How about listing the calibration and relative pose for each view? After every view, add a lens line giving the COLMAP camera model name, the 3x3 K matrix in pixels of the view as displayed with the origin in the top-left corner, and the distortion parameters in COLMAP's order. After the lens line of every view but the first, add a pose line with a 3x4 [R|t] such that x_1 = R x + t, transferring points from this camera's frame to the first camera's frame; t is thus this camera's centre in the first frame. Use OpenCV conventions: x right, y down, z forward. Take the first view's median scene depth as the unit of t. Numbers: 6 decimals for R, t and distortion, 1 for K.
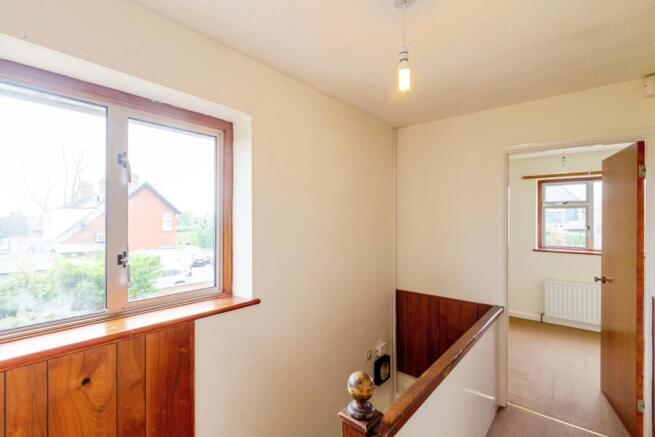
lens RADIAL K [[302.8, 0, 323.0], [0, 302.8, 219.0], [0, 0, 1]] dist [0.013254, 0.000401]
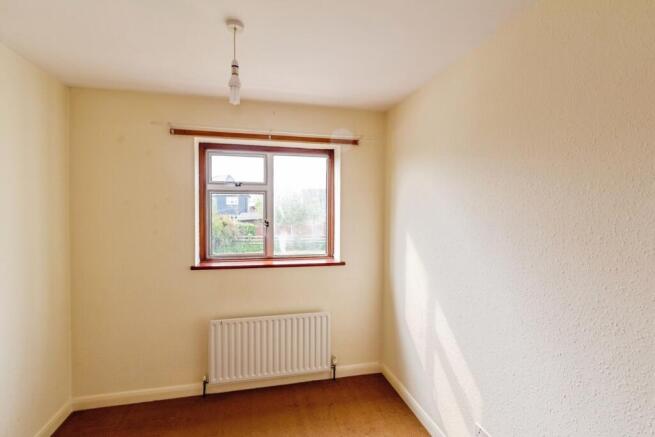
lens RADIAL K [[302.8, 0, 324.7], [0, 302.8, 217.2], [0, 0, 1]] dist [0.013254, 0.000401]
pose [[0.585005, -0.017464, 0.810842, 0.393669], [-0.001571, 0.999742, 0.022666, -0.000895], [-0.811028, -0.014533, 0.584826, 0.495841]]
